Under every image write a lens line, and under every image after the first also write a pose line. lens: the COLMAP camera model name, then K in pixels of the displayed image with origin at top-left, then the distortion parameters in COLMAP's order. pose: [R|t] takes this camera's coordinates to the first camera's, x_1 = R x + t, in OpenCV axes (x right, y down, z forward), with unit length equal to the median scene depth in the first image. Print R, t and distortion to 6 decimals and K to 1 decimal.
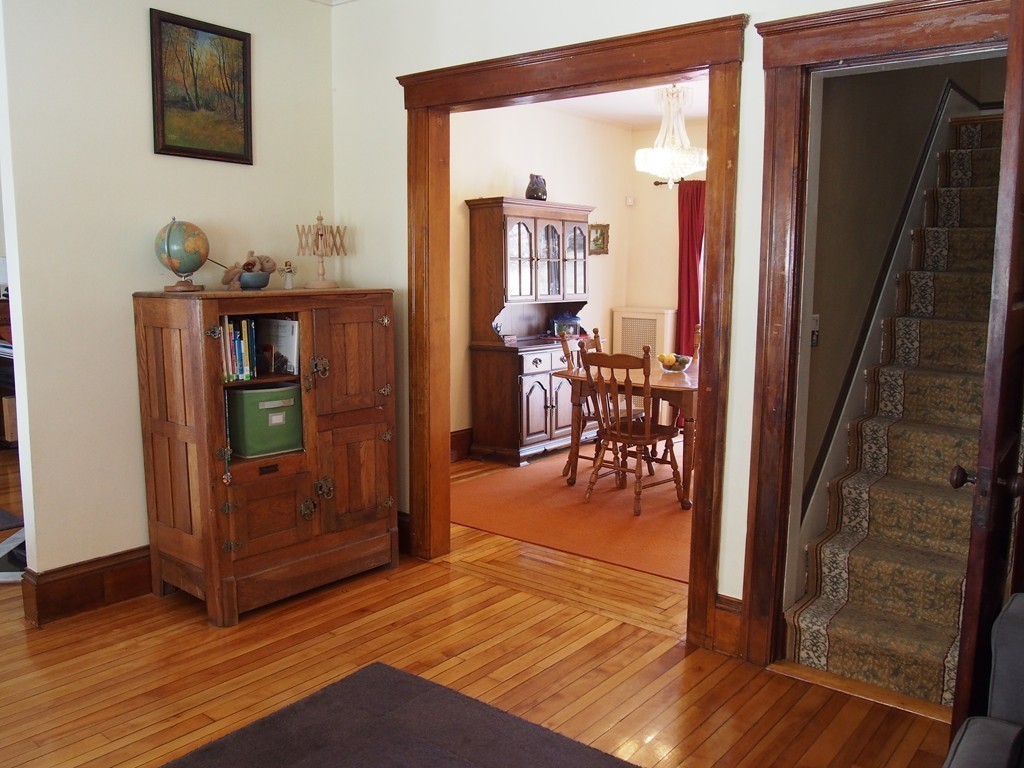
lens RADIAL K [[925.8, 0, 514.7], [0, 925.8, 368.9], [0, 0, 1]] dist [-0.005291, 0.003868]
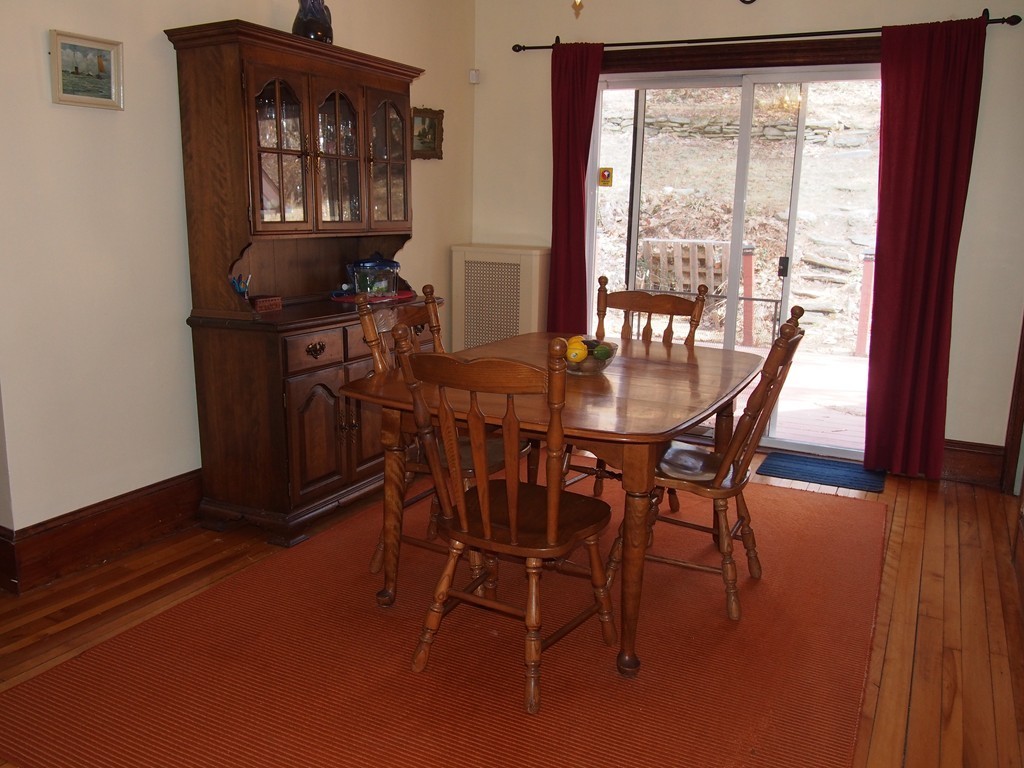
lens RADIAL K [[856.2, 0, 509.9], [0, 856.2, 355.3], [0, 0, 1]] dist [-0.012381, 0.008025]
pose [[0.980992, -0.022764, 0.192710, 0.035278], [0.009553, 0.997556, 0.069210, -0.034488], [-0.193814, -0.066053, 0.978812, 0.472693]]
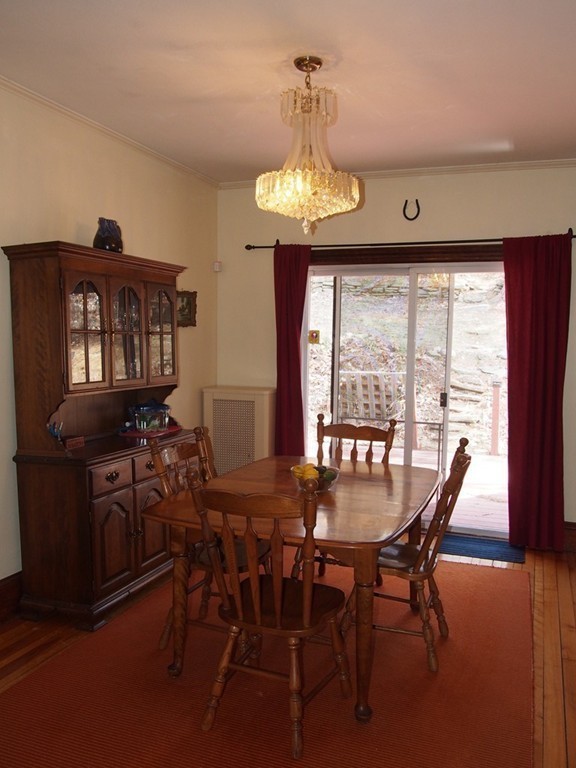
lens RADIAL K [[642.2, 0, 288.0], [0, 642.2, 384.0], [0, 0, 1]] dist [-0.012381, 0.008025]
pose [[0.957901, -0.023556, 0.286129, 0.011481], [0.034171, 0.998898, -0.032160, -0.054731], [-0.285057, 0.040583, 0.957651, 0.463338]]
